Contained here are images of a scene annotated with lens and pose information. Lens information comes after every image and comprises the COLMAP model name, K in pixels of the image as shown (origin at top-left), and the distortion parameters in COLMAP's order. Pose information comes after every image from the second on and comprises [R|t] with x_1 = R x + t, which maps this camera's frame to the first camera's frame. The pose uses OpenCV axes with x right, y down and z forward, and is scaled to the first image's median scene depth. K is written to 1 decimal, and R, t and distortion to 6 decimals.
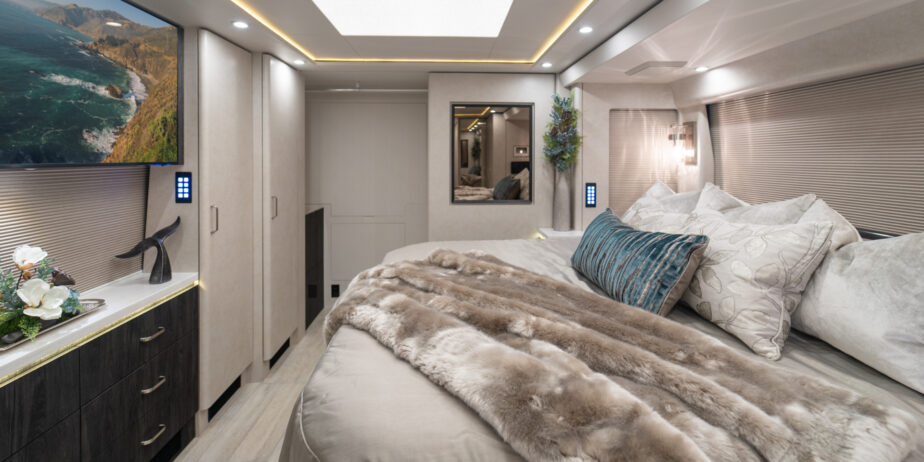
lens RADIAL K [[405.3, 0, 463.7], [0, 405.3, 159.7], [0, 0, 1]] dist [0.000143, -0.000048]
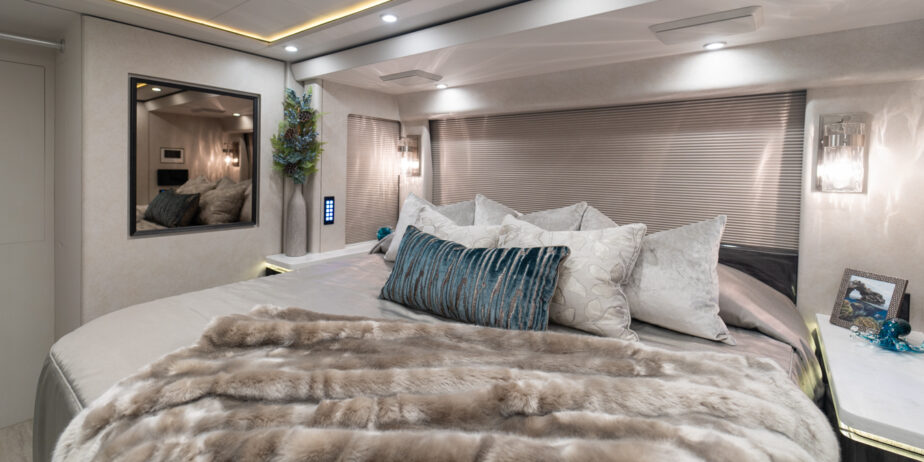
lens RADIAL K [[415.0, 0, 426.0], [0, 415.0, 181.0], [0, 0, 1]] dist [0.002976, 0.000334]
pose [[0.676522, -0.007640, 0.736383, -0.207694], [-0.016250, 0.999548, 0.025300, -0.002286], [-0.736243, -0.029082, 0.676092, 0.247832]]
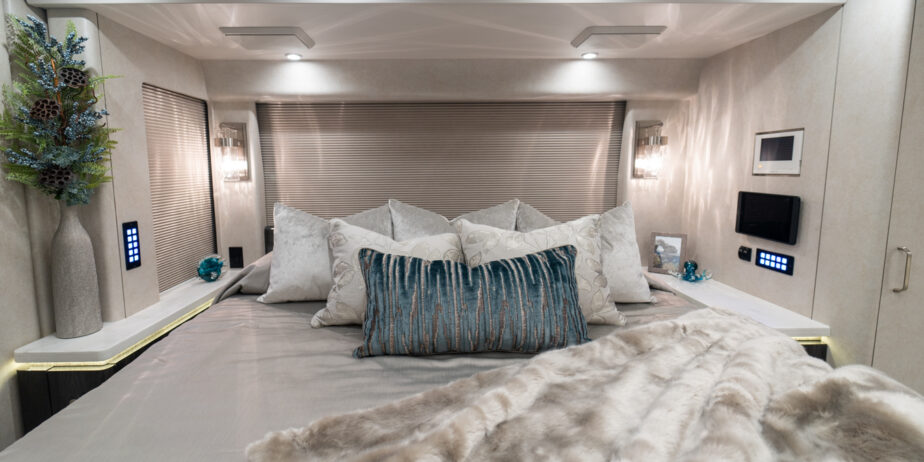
lens RADIAL K [[423.8, 0, 441.9], [0, 423.8, 220.9], [0, 0, 1]] dist [-0.000261, 0.000031]
pose [[0.015078, -0.122811, 0.992315, -0.221425], [0.012539, 0.992373, 0.122628, -0.005420], [-0.999808, 0.010594, 0.016503, 0.604255]]
